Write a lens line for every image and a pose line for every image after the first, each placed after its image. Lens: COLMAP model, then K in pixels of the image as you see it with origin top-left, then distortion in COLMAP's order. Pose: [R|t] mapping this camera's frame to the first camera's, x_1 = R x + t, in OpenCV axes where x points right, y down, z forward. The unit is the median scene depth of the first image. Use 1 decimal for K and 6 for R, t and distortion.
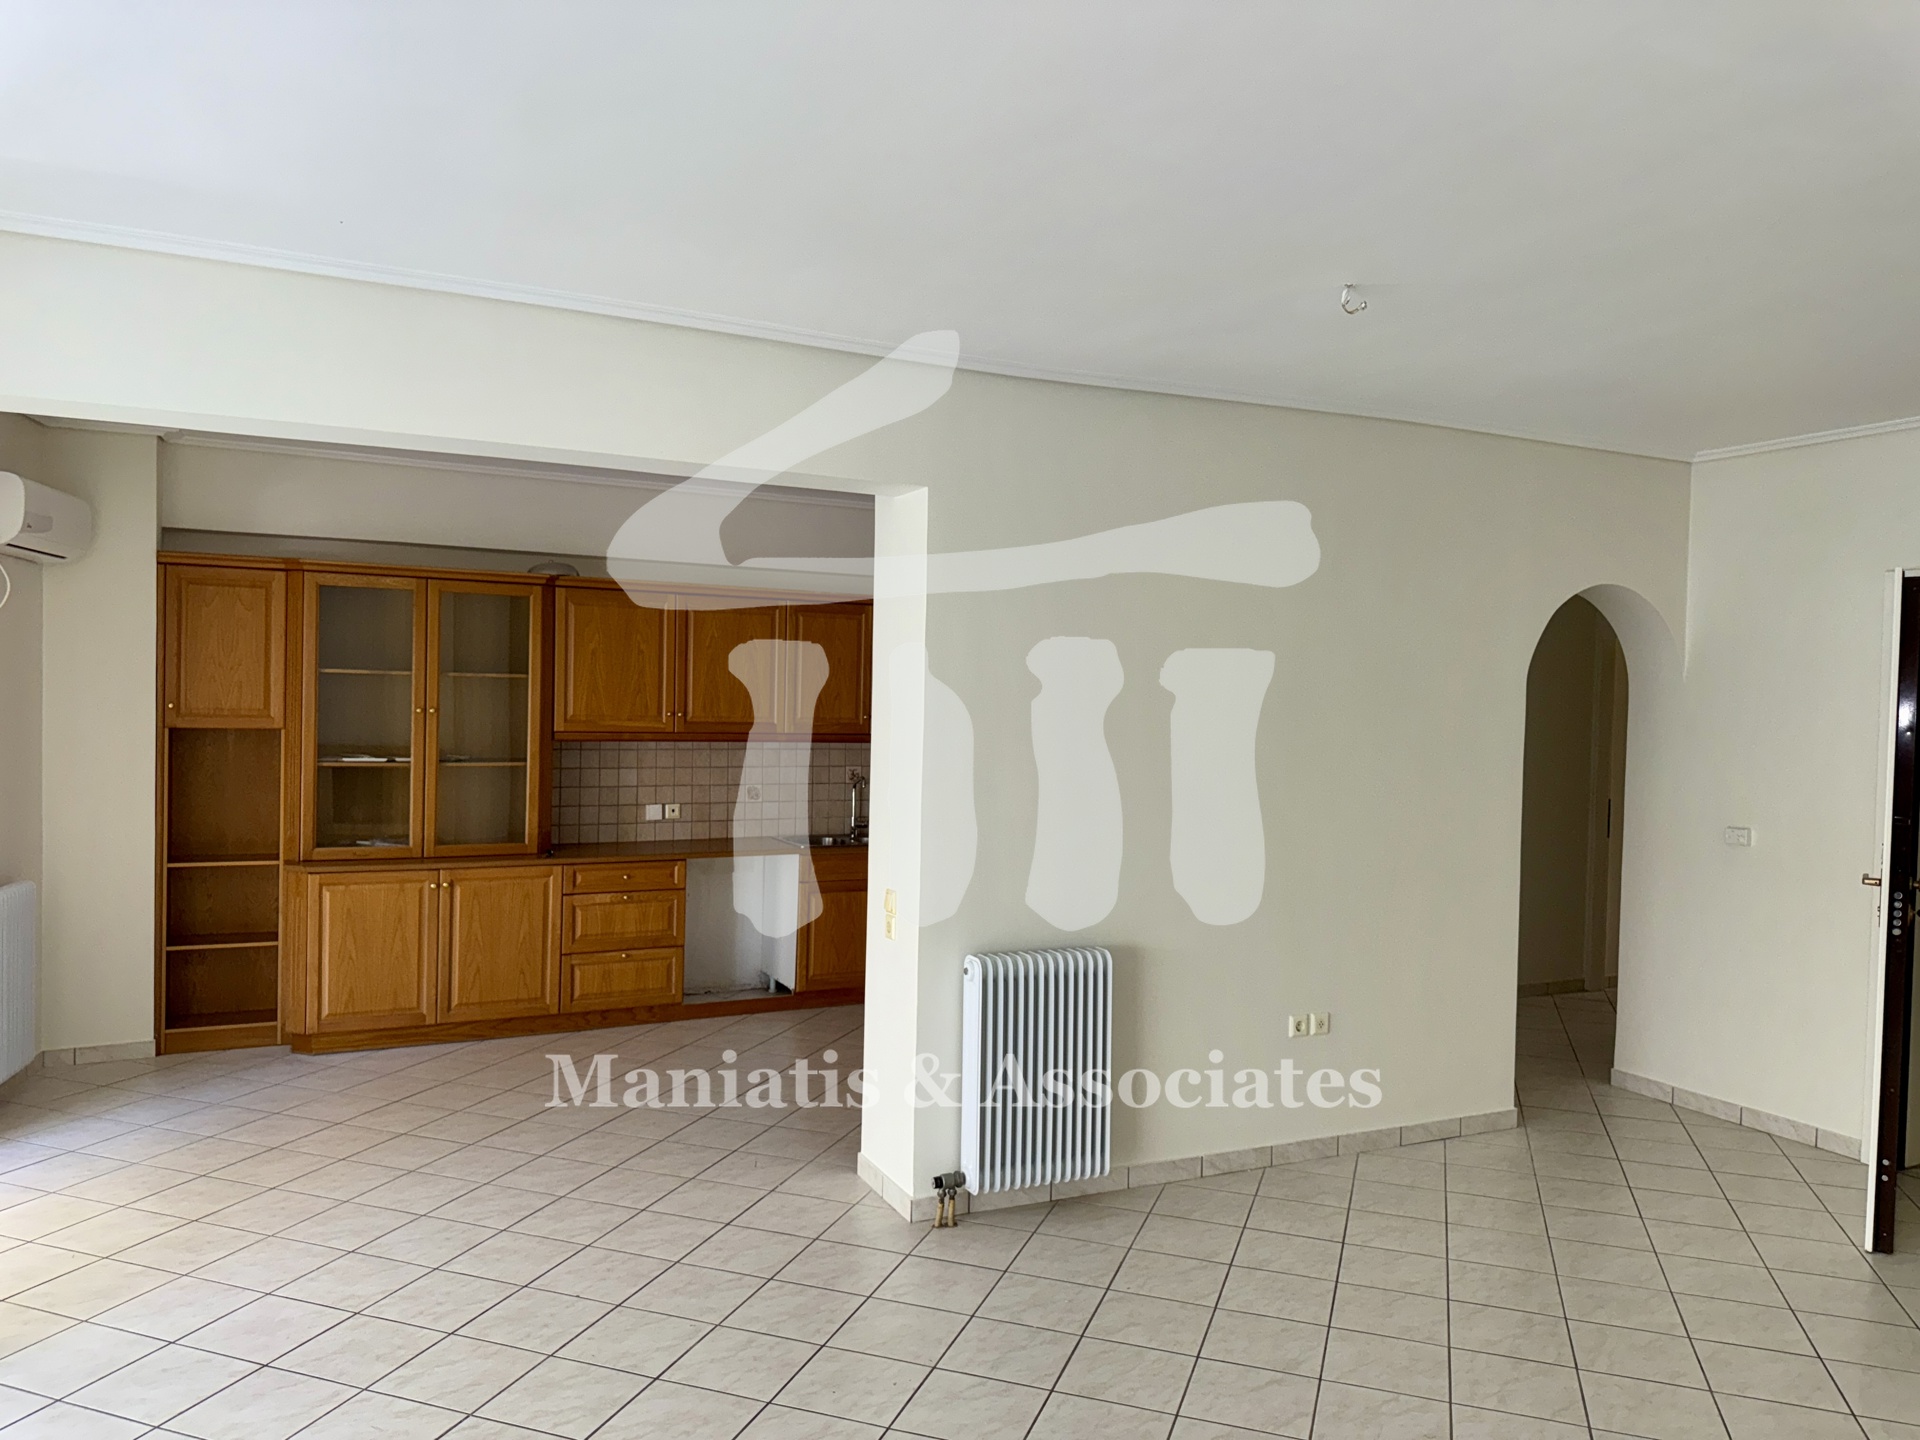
lens RADIAL K [[1353.9, 0, 950.1], [0, 1353.9, 729.1], [0, 0, 1]] dist [0.053548, -0.075491]
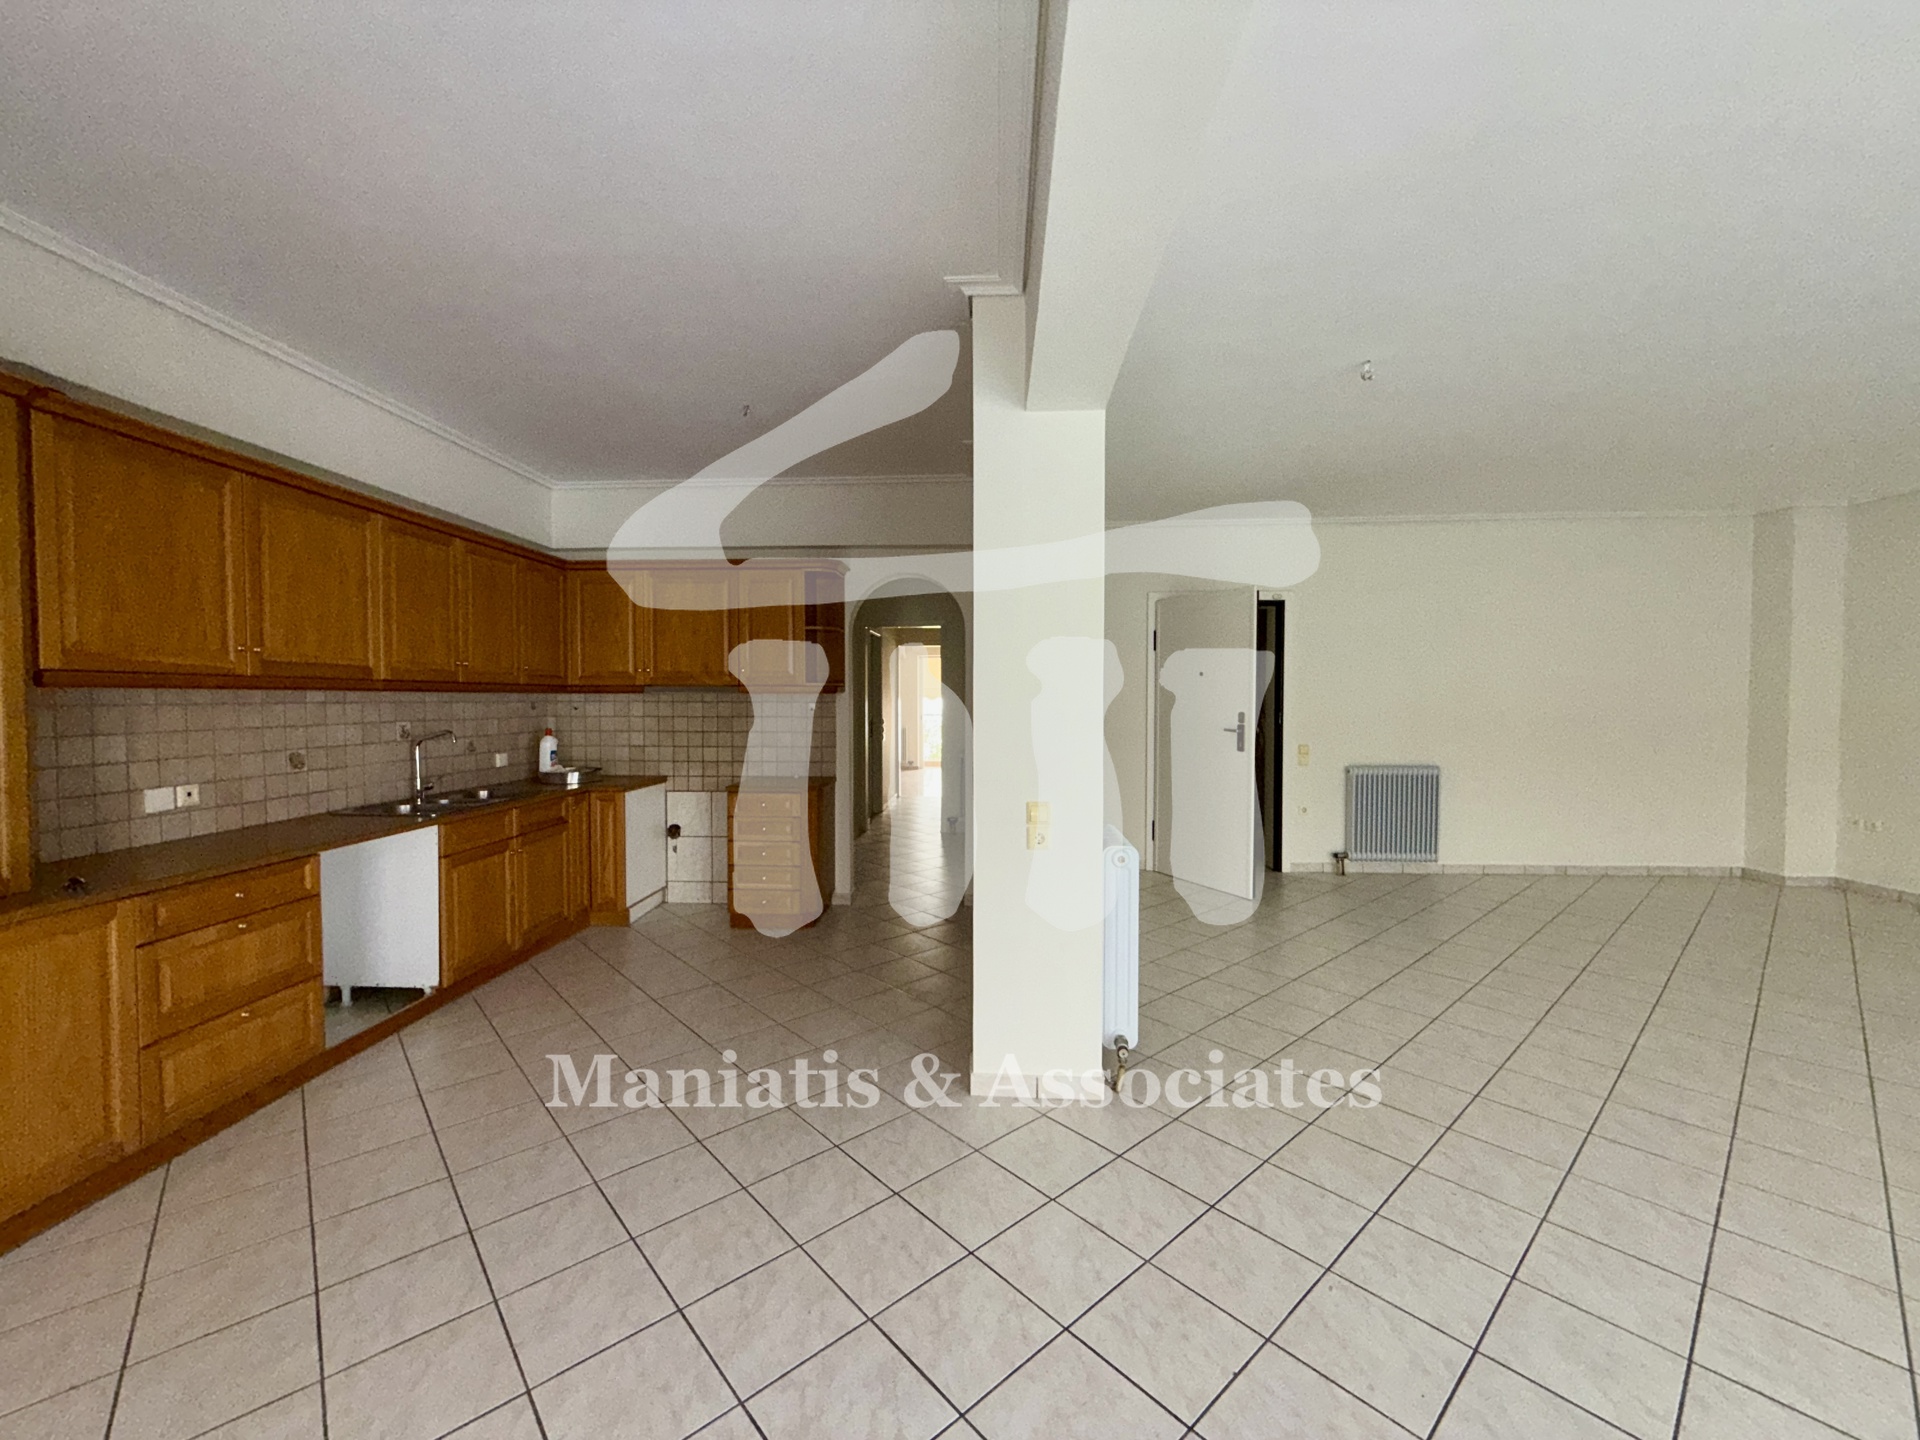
lens RADIAL K [[766.9, 0, 954.4], [0, 766.9, 720.3], [0, 0, 1]] dist [0.000786, -0.000077]
pose [[0.478615, -0.046607, 0.876787, -0.409842], [0.032238, 0.998850, 0.035498, 0.024591], [-0.877433, 0.011276, 0.479567, 0.544299]]
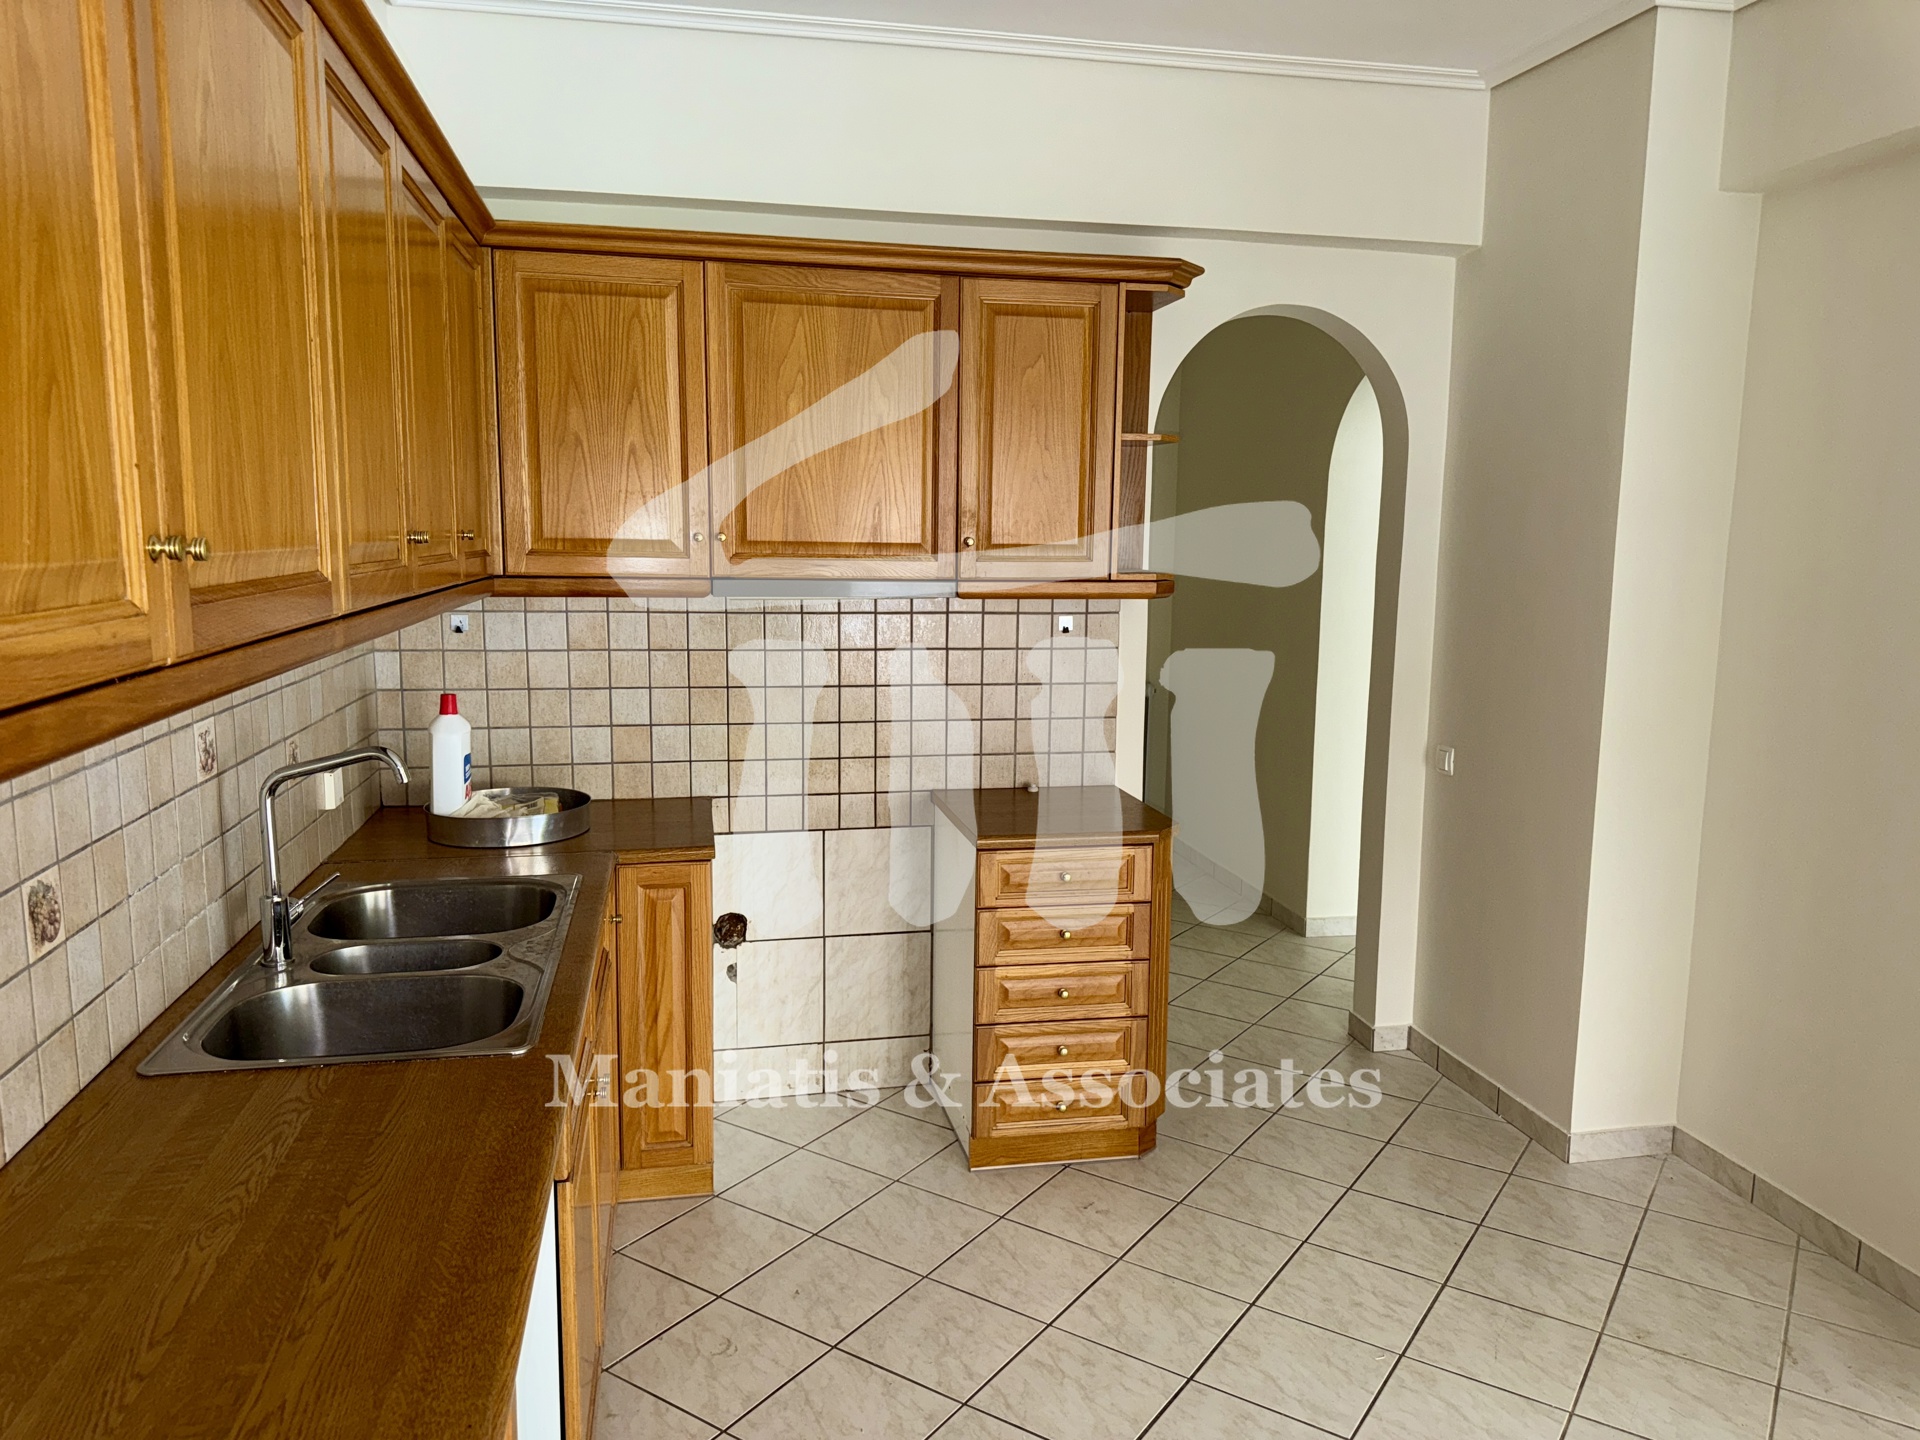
lens RADIAL K [[1320.7, 0, 964.7], [0, 1320.7, 726.6], [0, 0, 1]] dist [0.141143, -0.211875]
pose [[0.250190, -0.157439, 0.955310, -0.357665], [0.019844, 0.987317, 0.157517, -0.013849], [-0.967993, -0.020452, 0.250141, 0.948221]]
